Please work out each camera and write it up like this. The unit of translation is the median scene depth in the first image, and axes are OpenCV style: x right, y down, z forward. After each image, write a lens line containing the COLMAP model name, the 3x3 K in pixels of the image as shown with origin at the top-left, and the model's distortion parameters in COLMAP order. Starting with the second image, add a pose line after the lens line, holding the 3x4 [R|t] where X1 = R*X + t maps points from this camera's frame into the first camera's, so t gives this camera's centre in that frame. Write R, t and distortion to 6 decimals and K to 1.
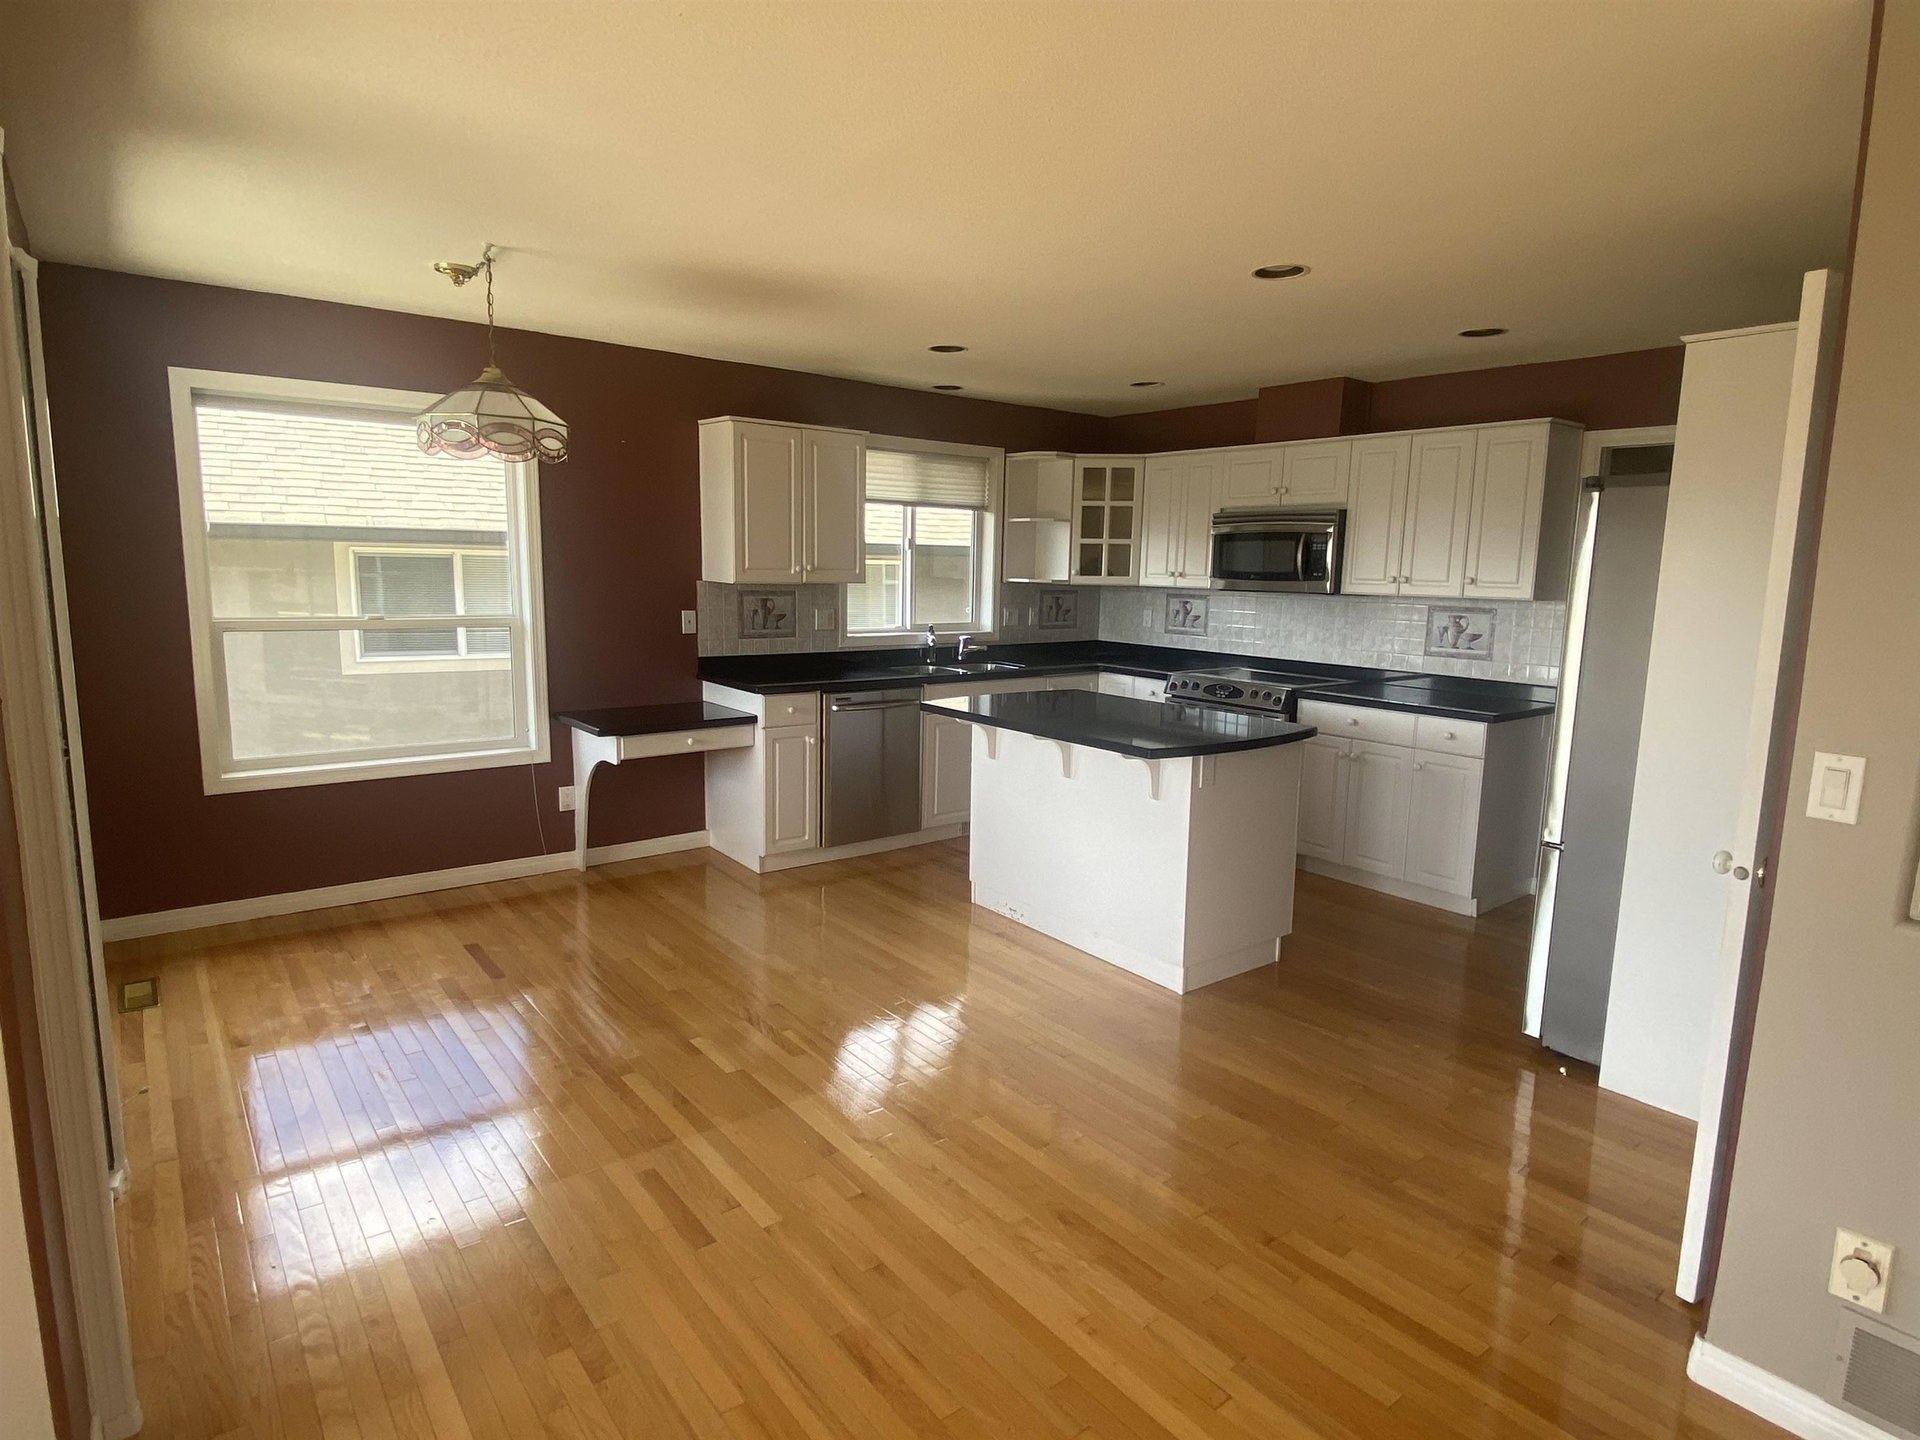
lens RADIAL K [[1043.3, 0, 960.0], [0, 1043.3, 720.0], [0, 0, 1]] dist [0.045526, -0.030261]
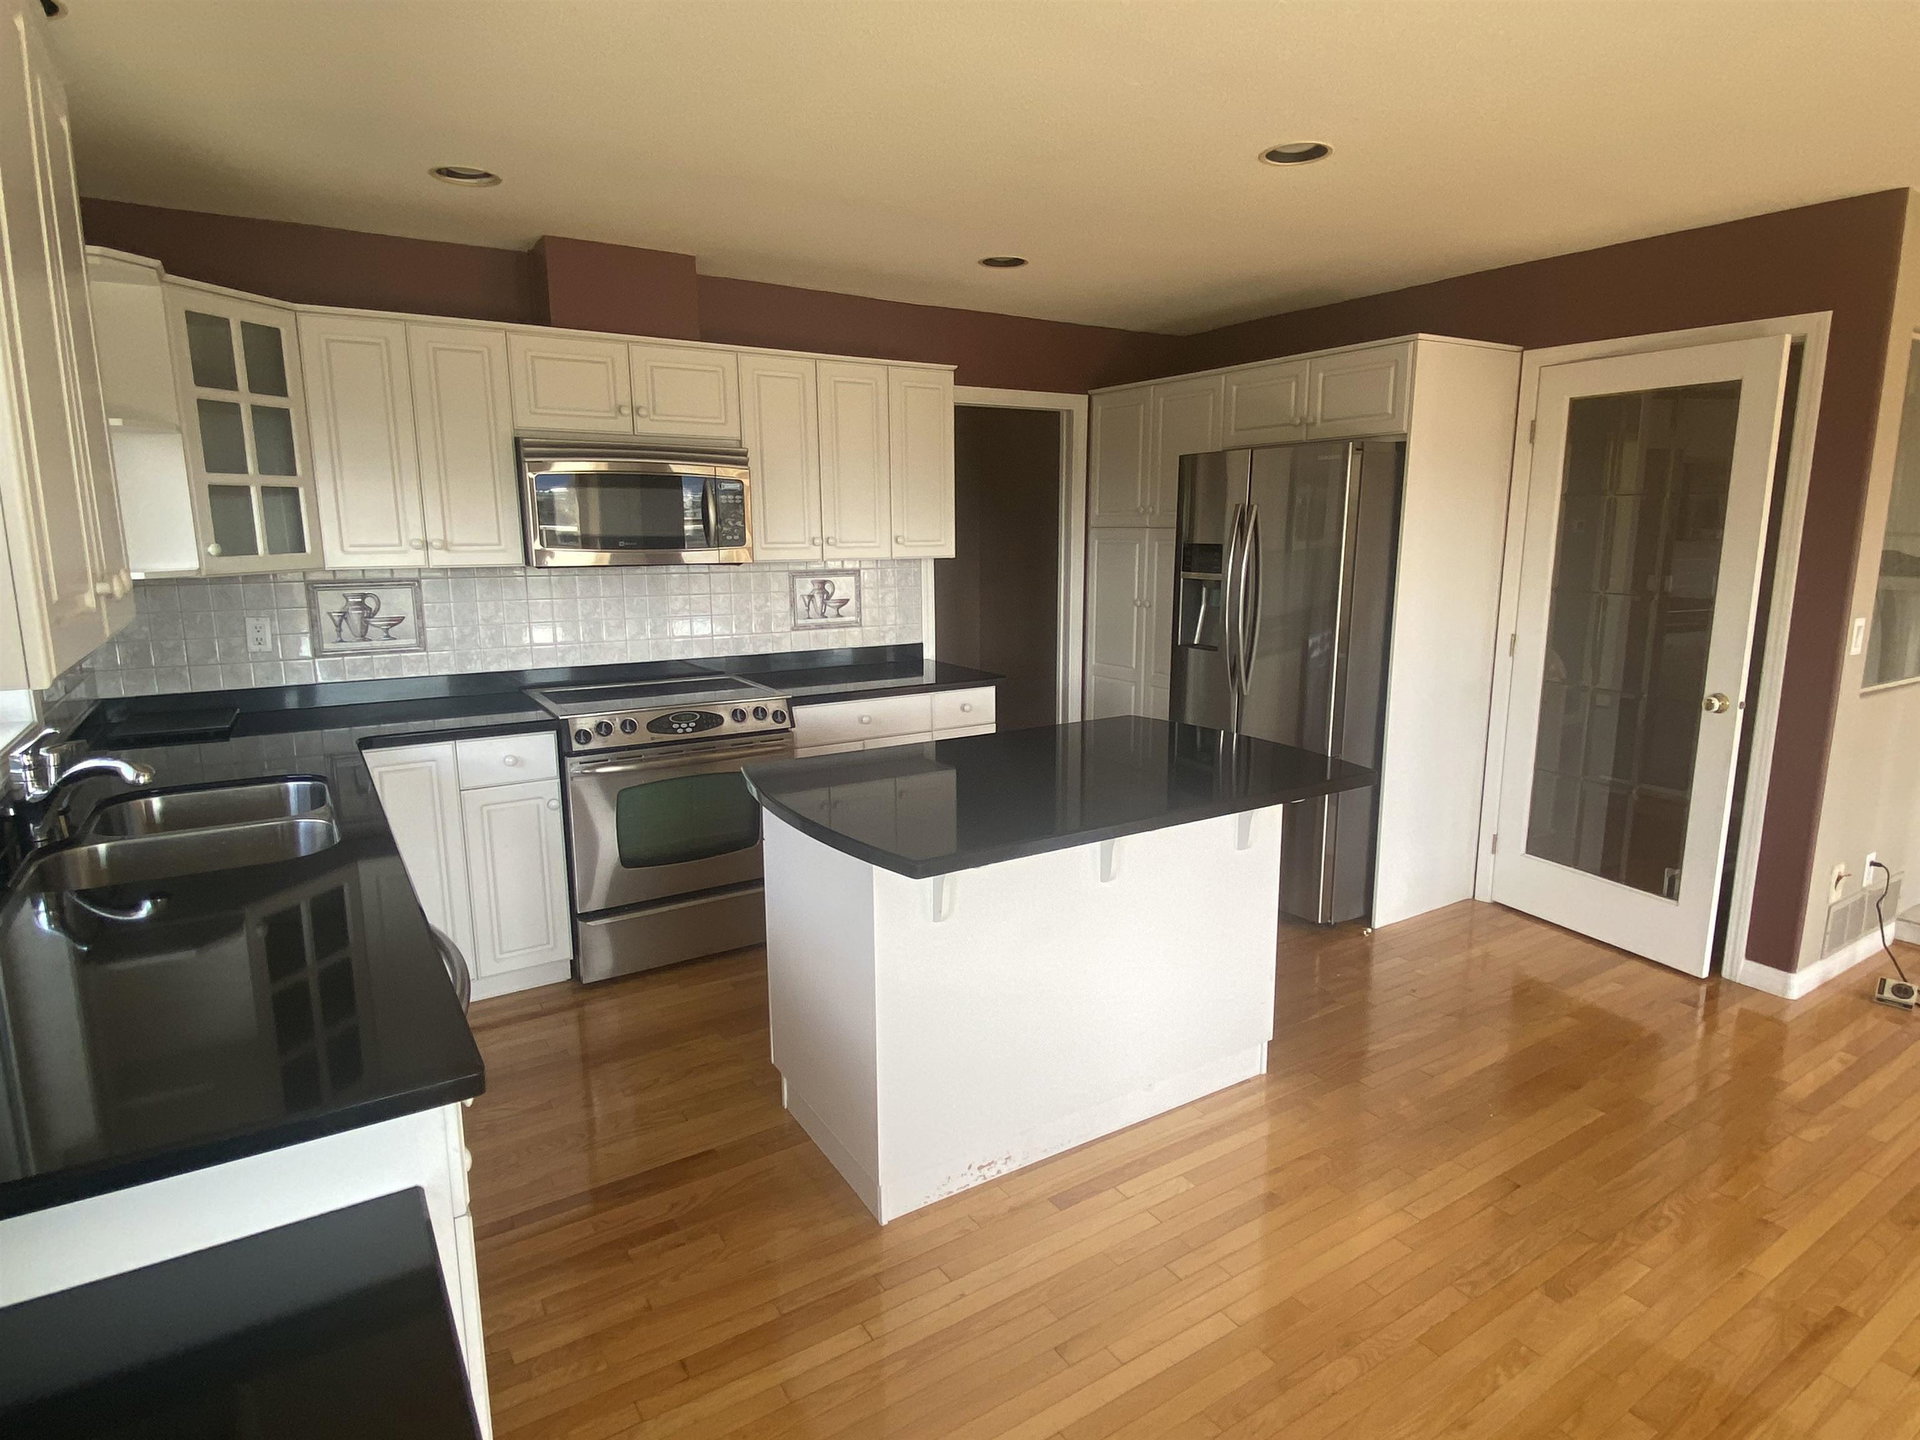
lens RADIAL K [[1043.3, 0, 960.0], [0, 1043.3, 720.0], [0, 0, 1]] dist [0.045526, -0.030261]
pose [[0.108975, -0.202942, 0.973108, -0.371384], [0.156962, 0.970170, 0.184752, -0.125966], [-0.981574, 0.132608, 0.137578, 0.766945]]
